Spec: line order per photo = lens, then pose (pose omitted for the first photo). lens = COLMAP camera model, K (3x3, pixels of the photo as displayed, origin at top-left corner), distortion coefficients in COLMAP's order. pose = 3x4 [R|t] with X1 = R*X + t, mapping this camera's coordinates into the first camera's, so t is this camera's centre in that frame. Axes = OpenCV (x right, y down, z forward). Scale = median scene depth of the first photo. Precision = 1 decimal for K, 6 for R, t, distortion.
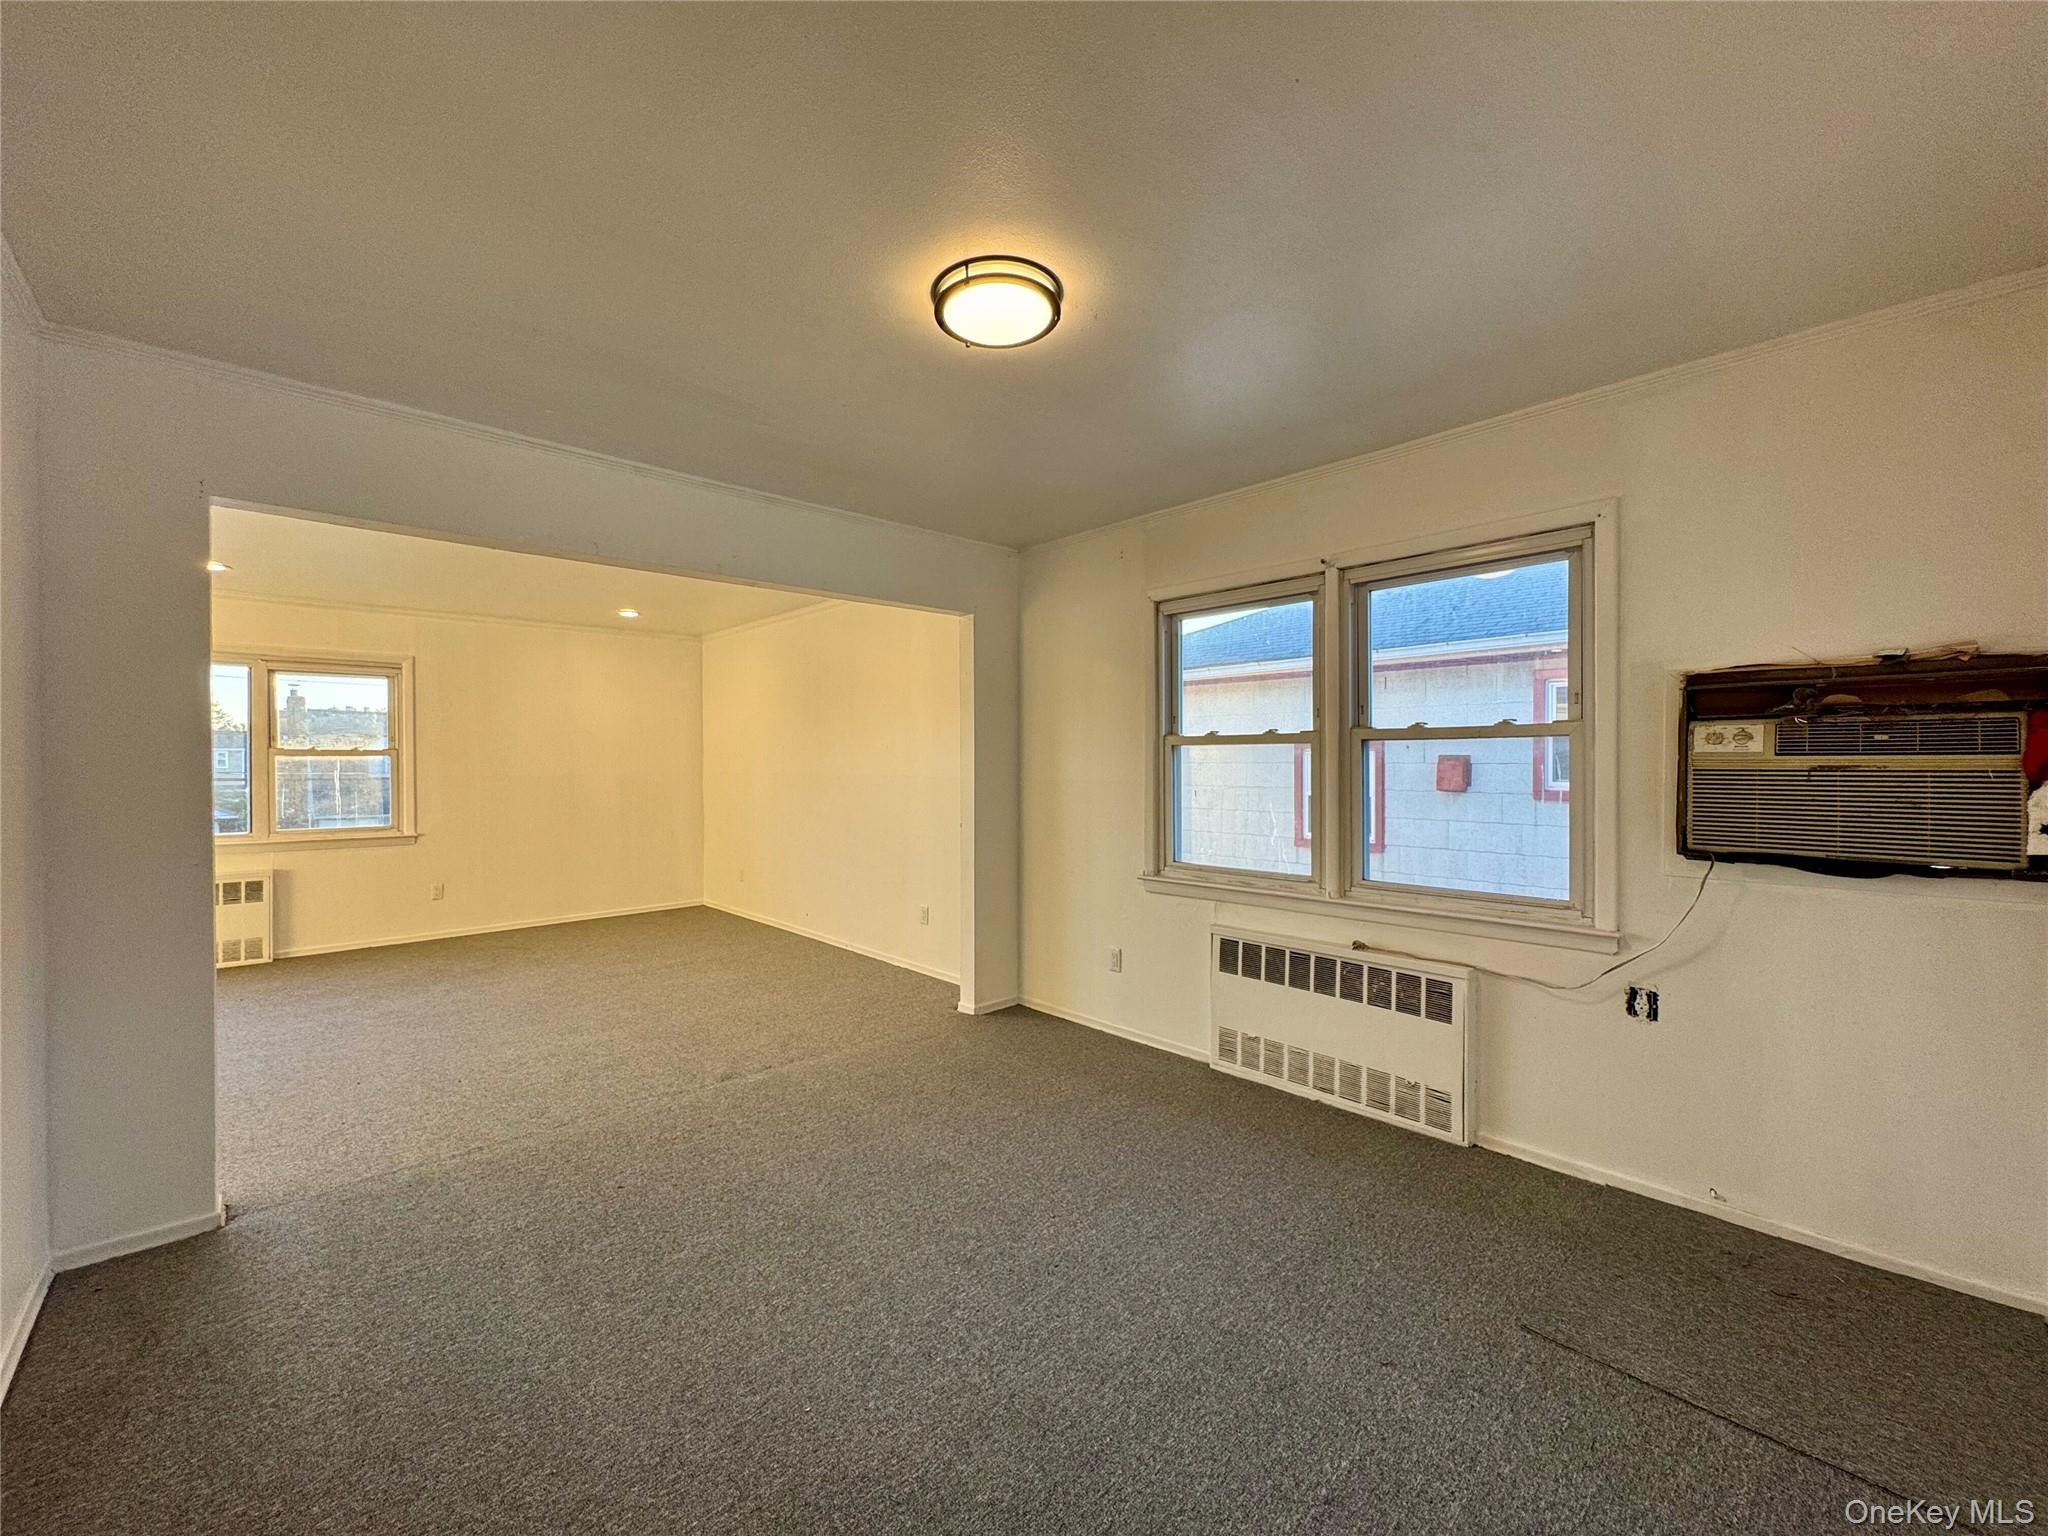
lens RADIAL K [[810.8, 0, 1028.4], [0, 810.8, 786.3], [0, 0, 1]] dist [-0.001649, -0.000061]
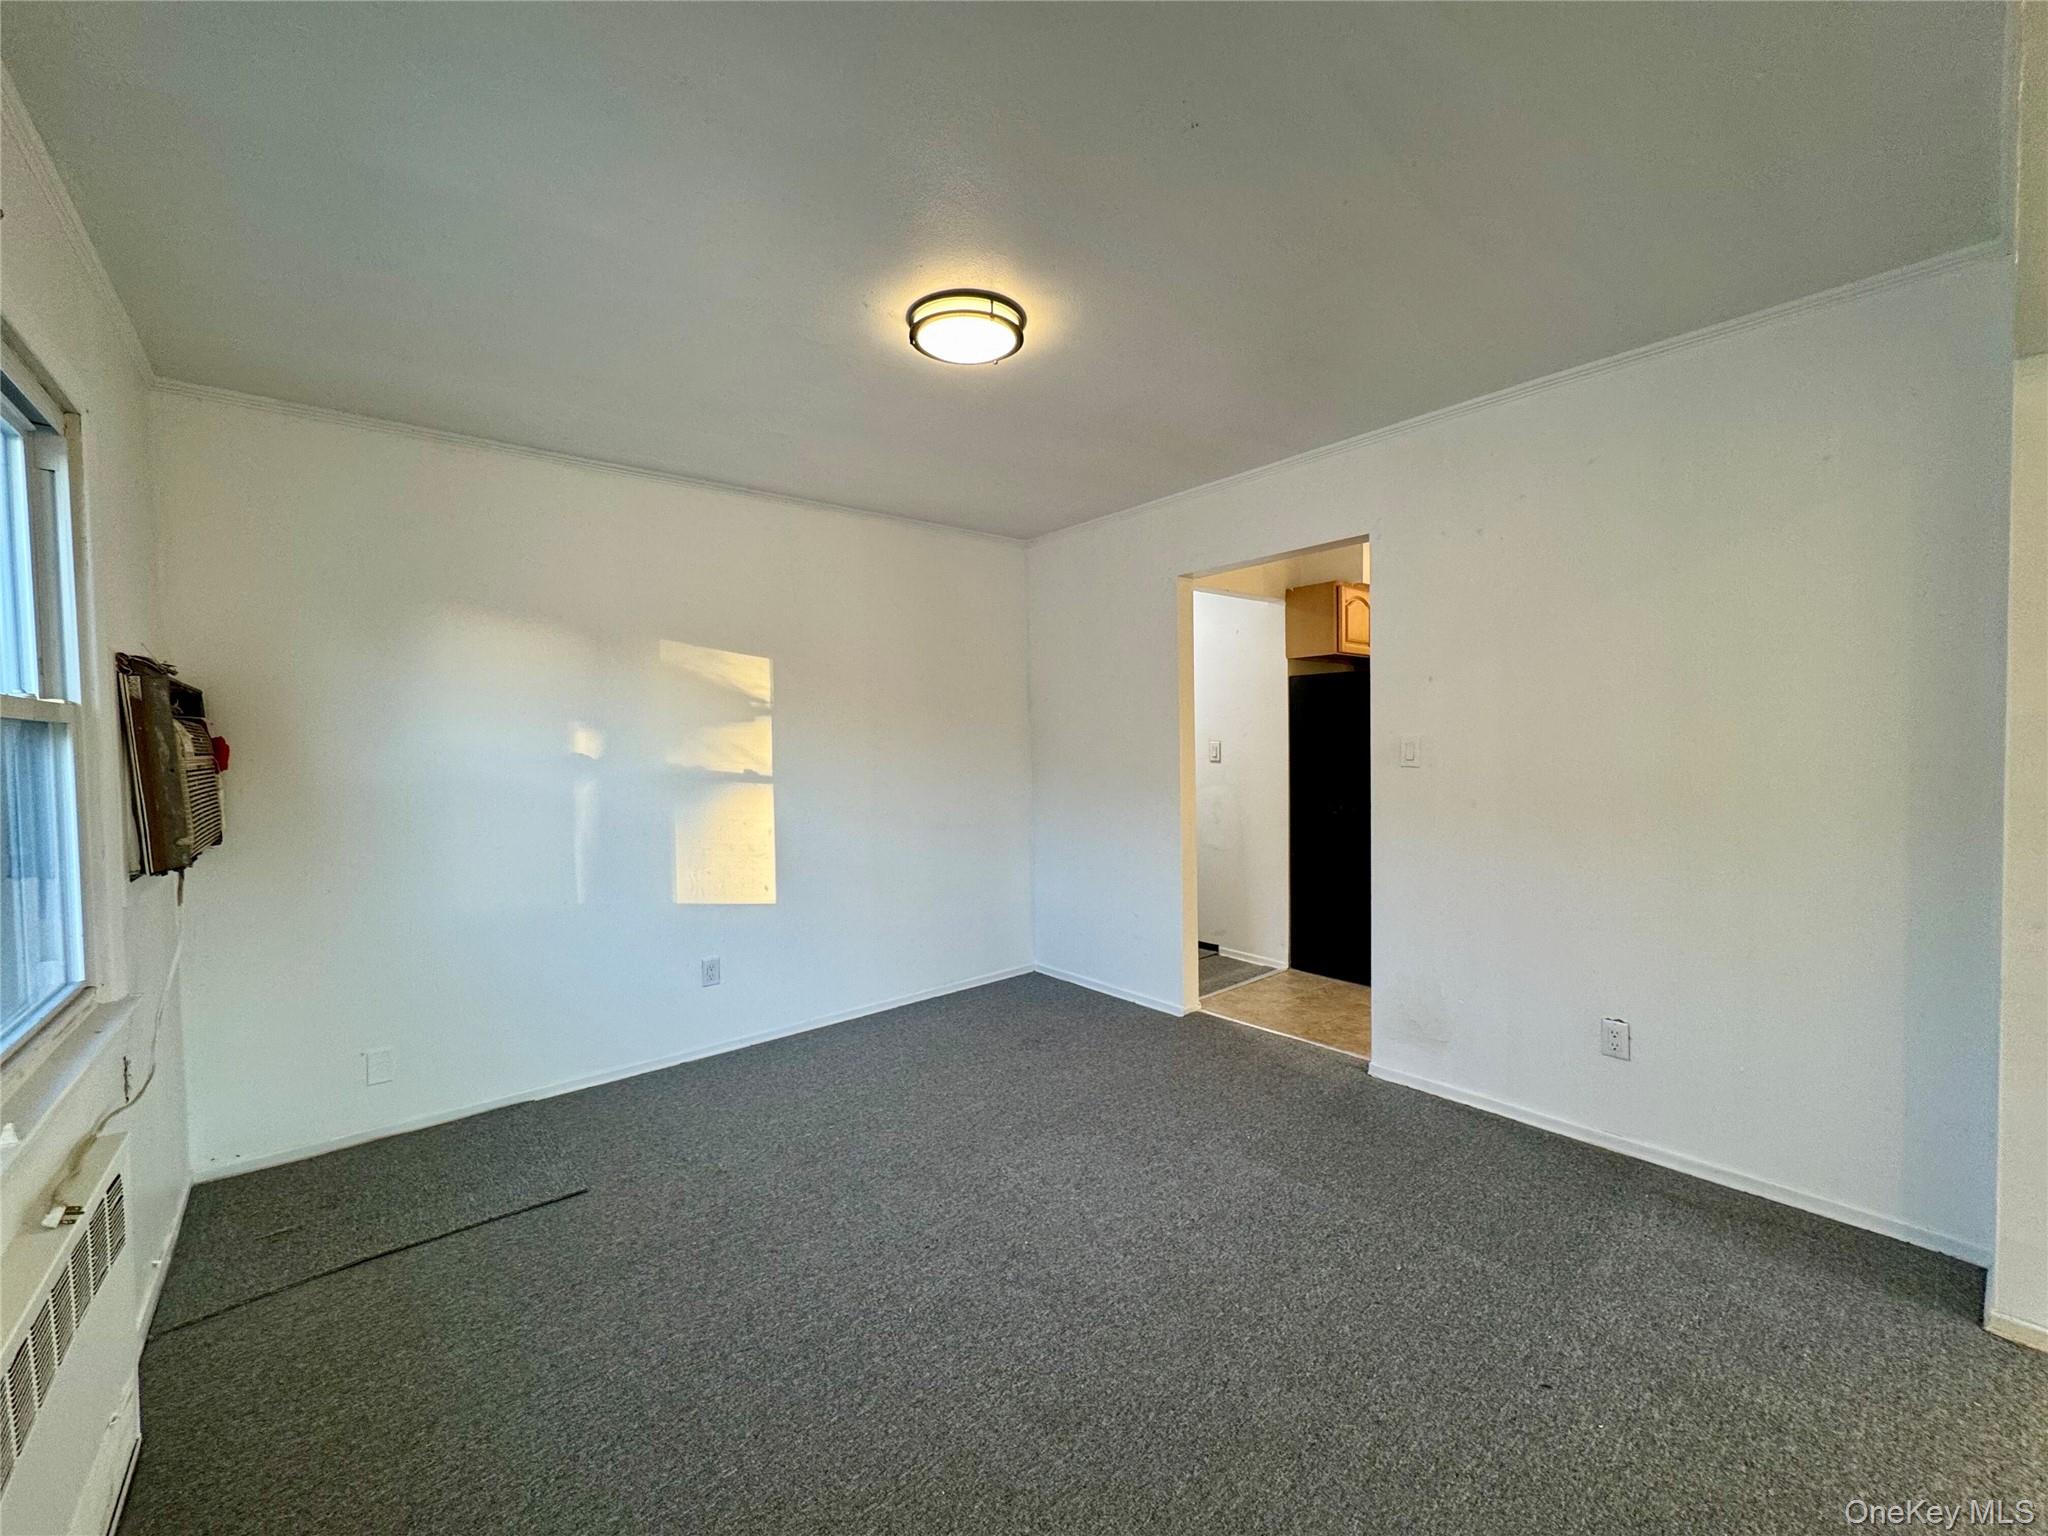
lens RADIAL K [[815.5, 0, 1024.0], [0, 815.5, 768.0], [0, 0, 1]] dist [-0.003494, 0.000024]
pose [[-0.997394, 0.008633, 0.071627, -0.115382], [0.012589, 0.998409, 0.054971, -0.045603], [-0.071039, 0.055729, -0.995916, 1.365985]]
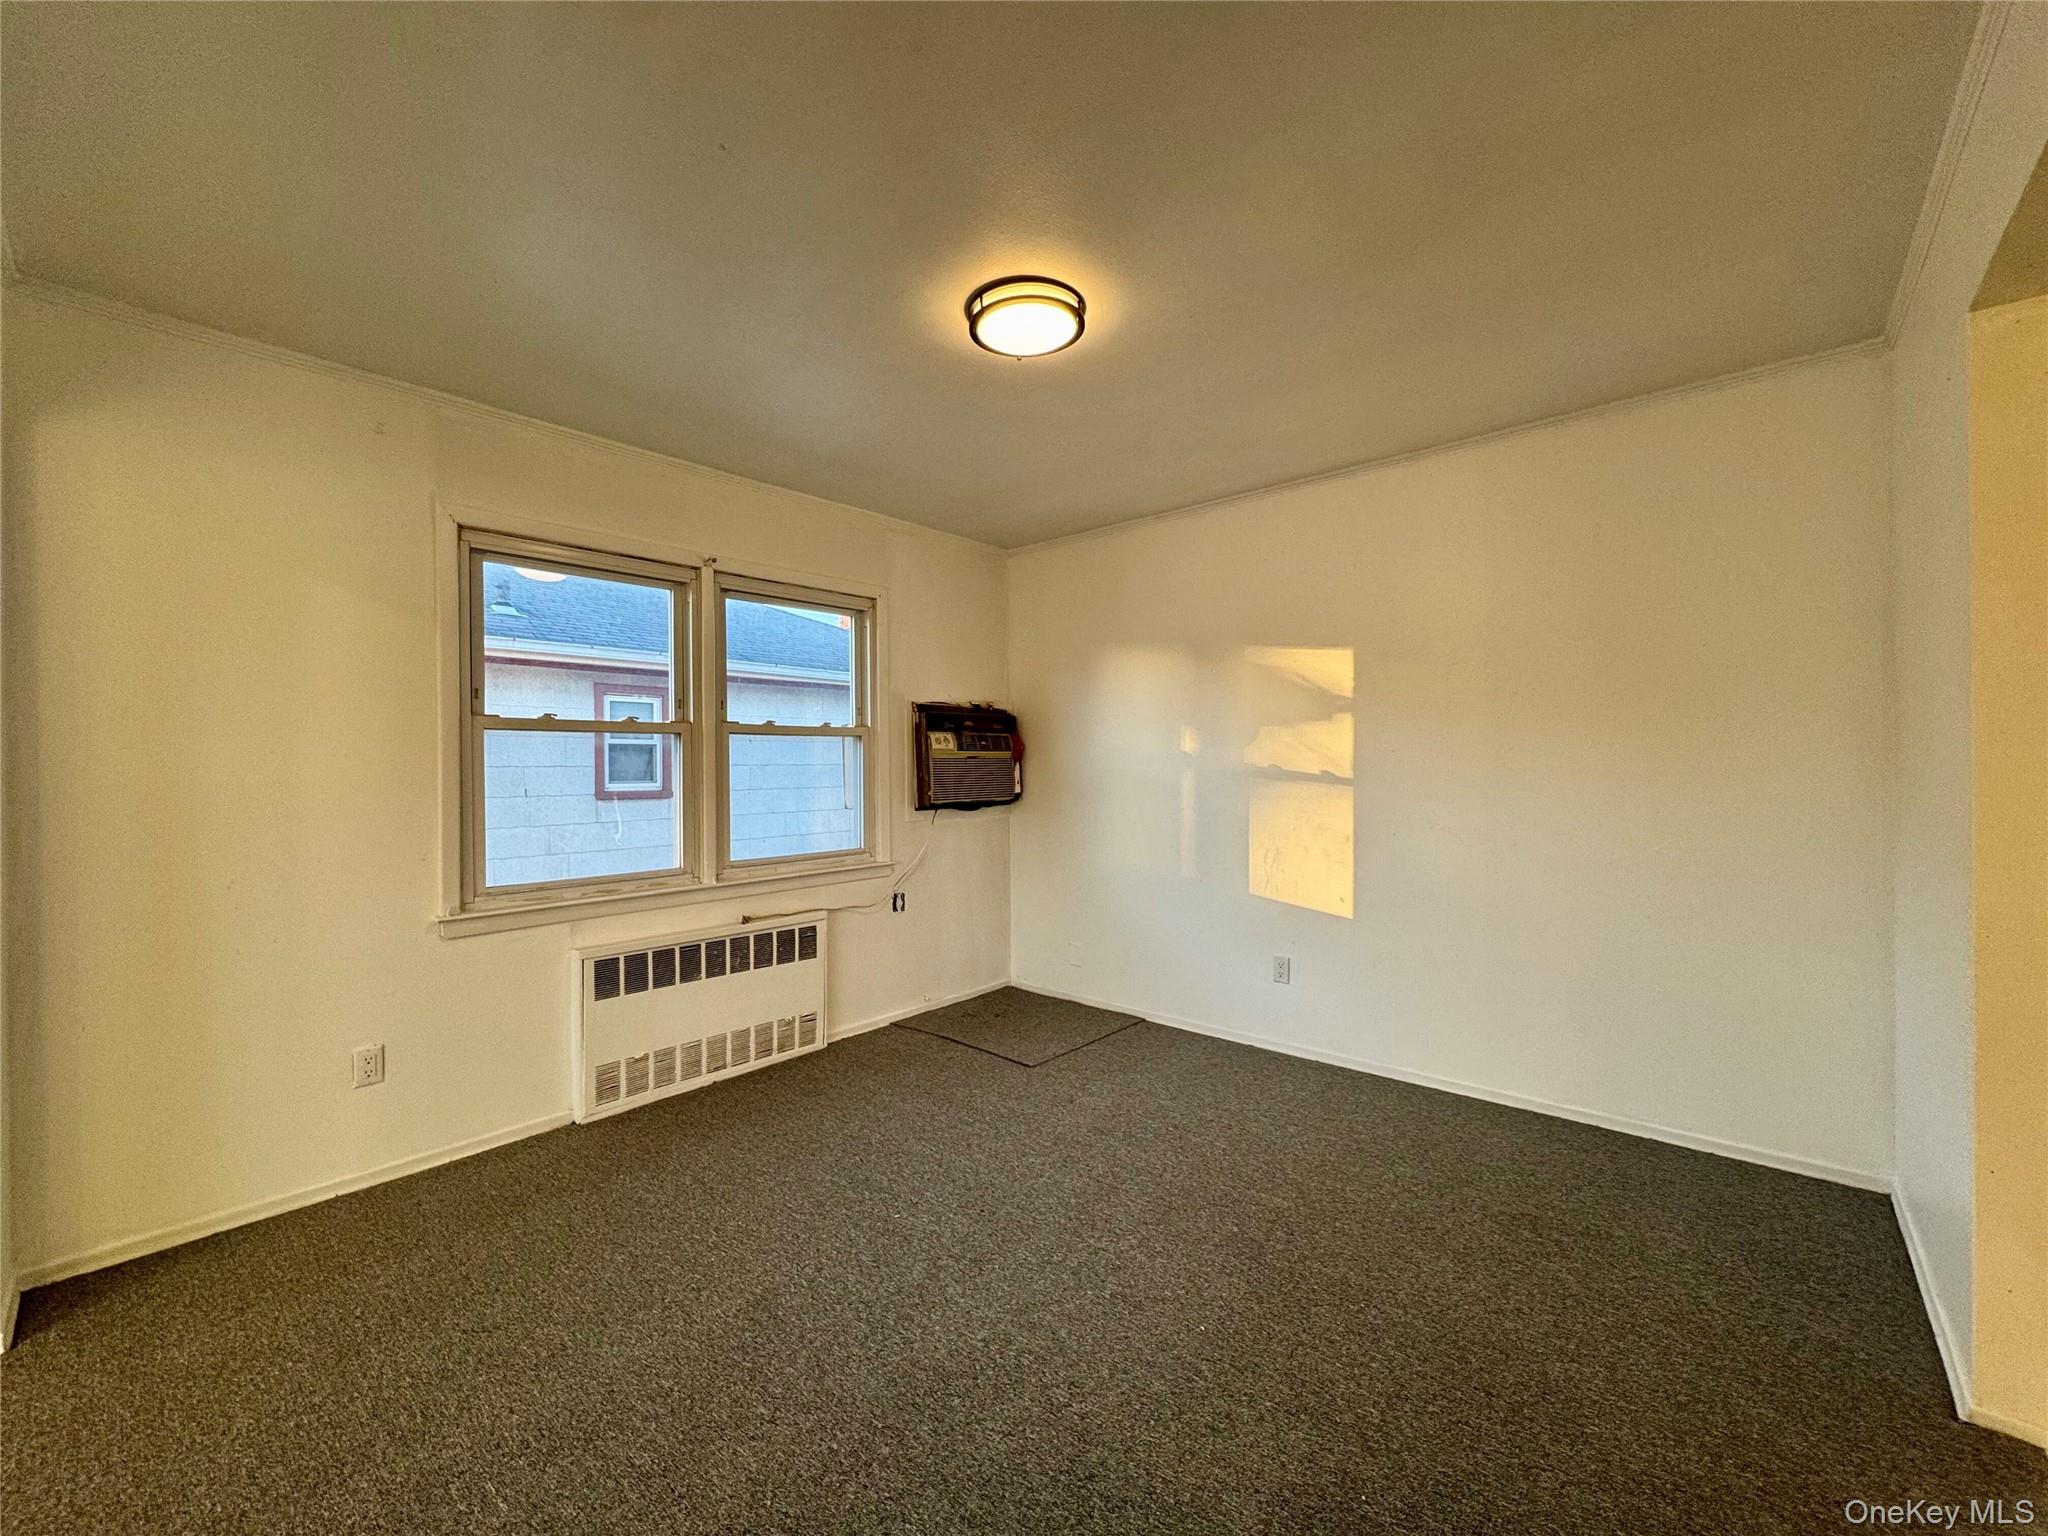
lens RADIAL K [[815.5, 0, 1024.0], [0, 815.5, 768.0], [0, 0, 1]] dist [-0.003494, 0.000024]
pose [[-0.072228, -0.009962, 0.997338, -0.727000], [0.030670, 0.999455, 0.012205, -0.011373], [-0.996916, 0.031470, -0.071883, 0.697296]]
